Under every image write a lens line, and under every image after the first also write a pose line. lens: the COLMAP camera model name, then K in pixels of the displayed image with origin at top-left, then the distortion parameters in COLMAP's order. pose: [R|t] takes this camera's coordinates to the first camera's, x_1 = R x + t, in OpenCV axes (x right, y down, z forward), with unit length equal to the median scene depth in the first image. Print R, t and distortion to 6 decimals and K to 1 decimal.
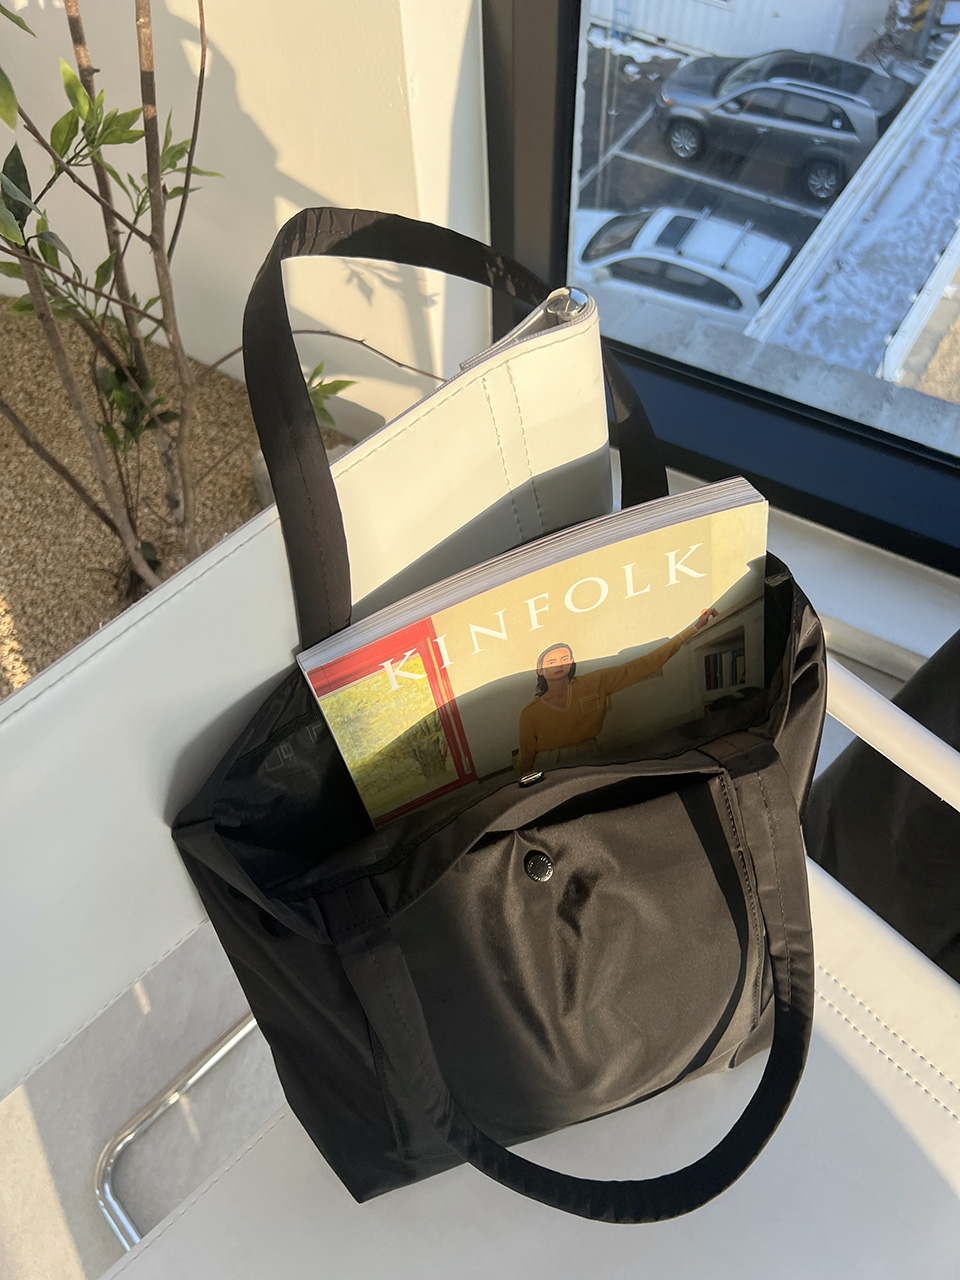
lens RADIAL K [[994.0, 0, 481.9], [0, 994.0, 667.0], [0, 0, 1]] dist [0.050172, -0.098637]
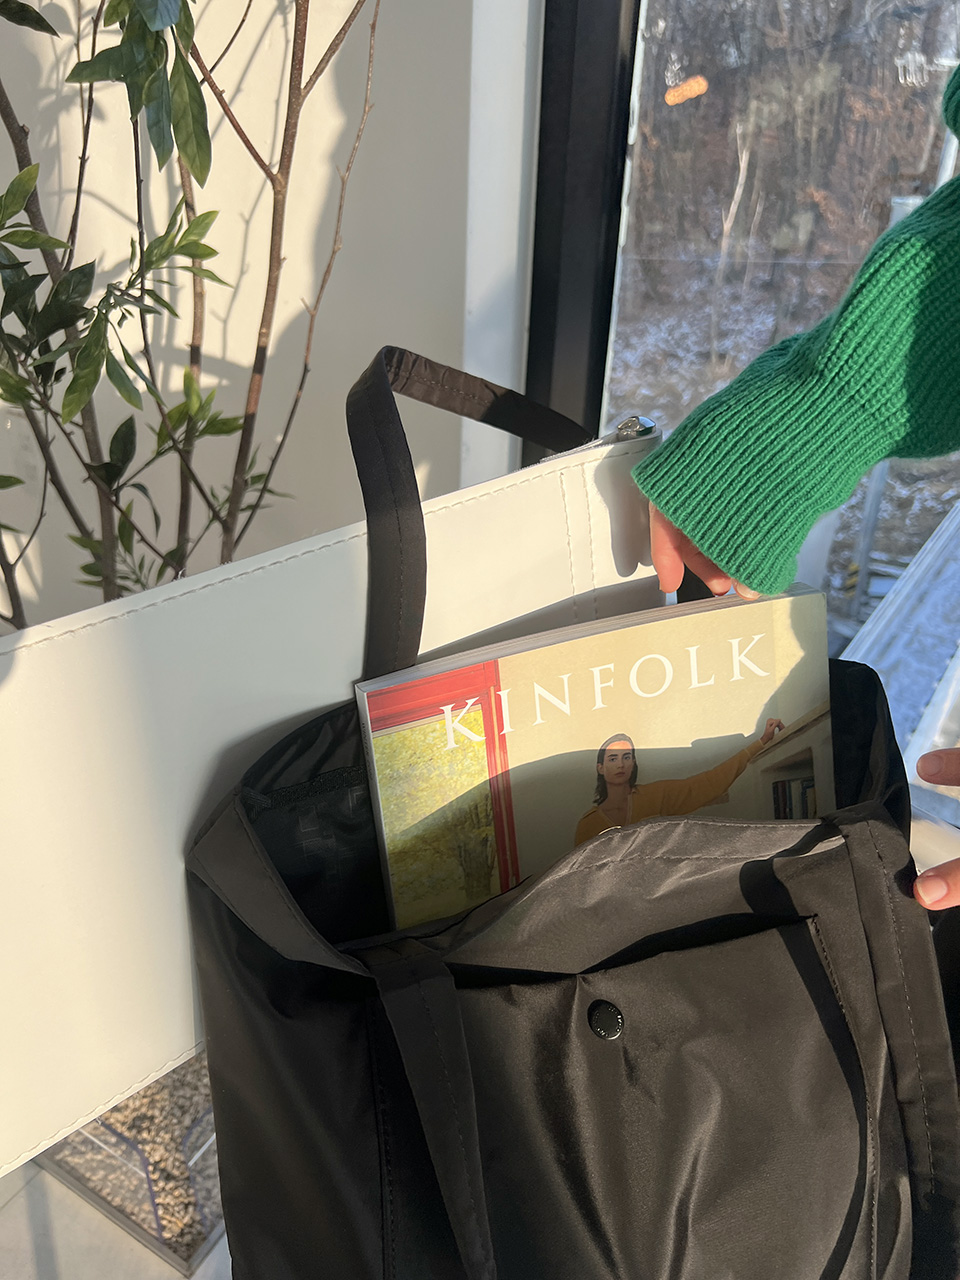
lens RADIAL K [[995.1, 0, 495.7], [0, 995.1, 632.1], [0, 0, 1]] dist [0.055849, -0.073092]
pose [[0.997816, 0.063027, 0.019757, -0.068460], [-0.044198, 0.859398, -0.509394, 0.385656], [-0.049084, 0.507408, 0.860307, 0.142300]]
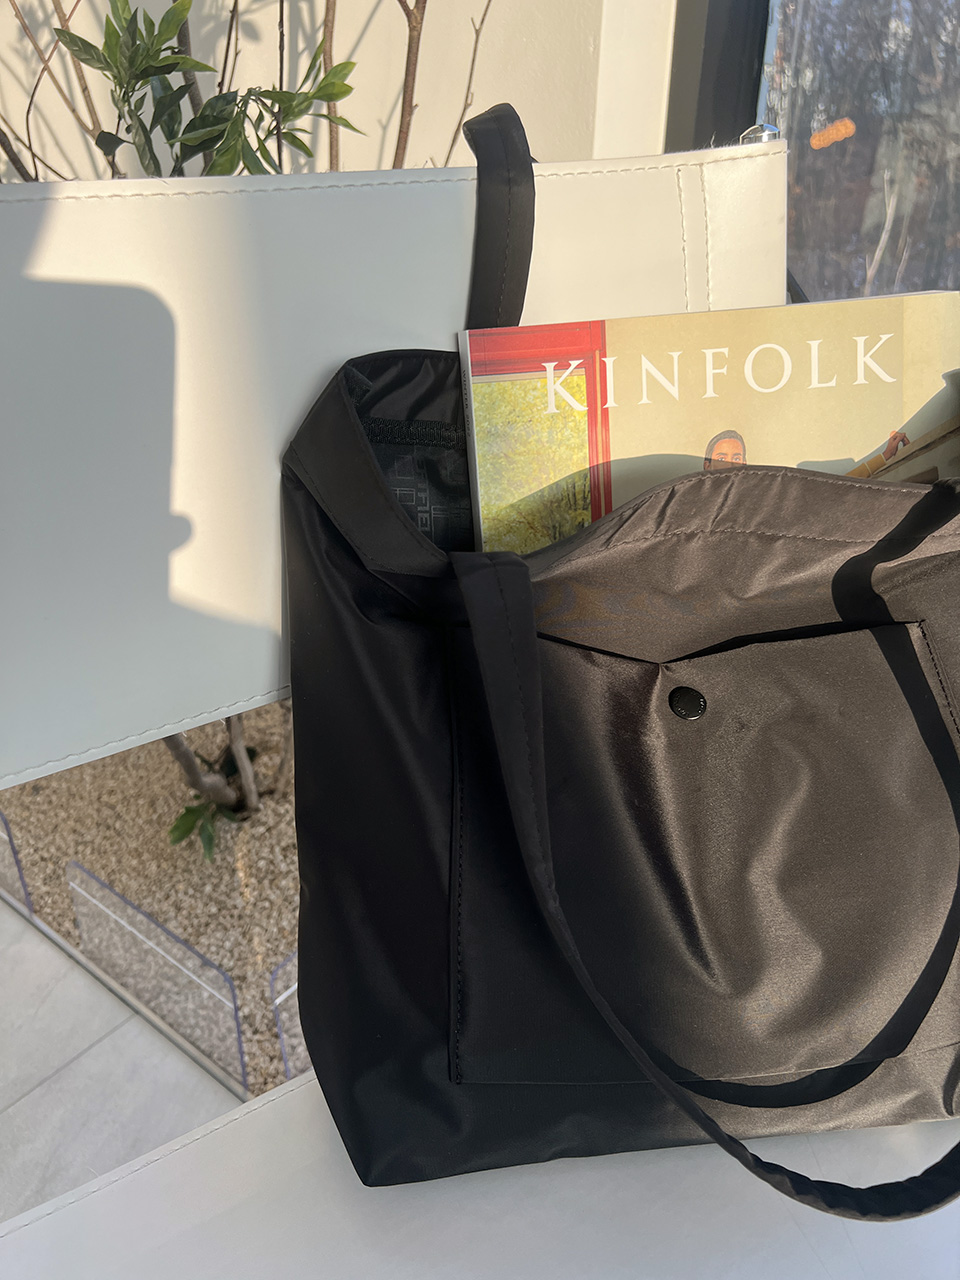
lens RADIAL K [[994.0, 0, 481.9], [0, 994.0, 667.0], [0, 0, 1]] dist [0.050172, -0.098637]
pose [[0.987418, 0.114506, -0.109059, -0.023580], [-0.154722, 0.842027, -0.516771, 0.669864], [0.032657, 0.527143, 0.849149, 0.339998]]
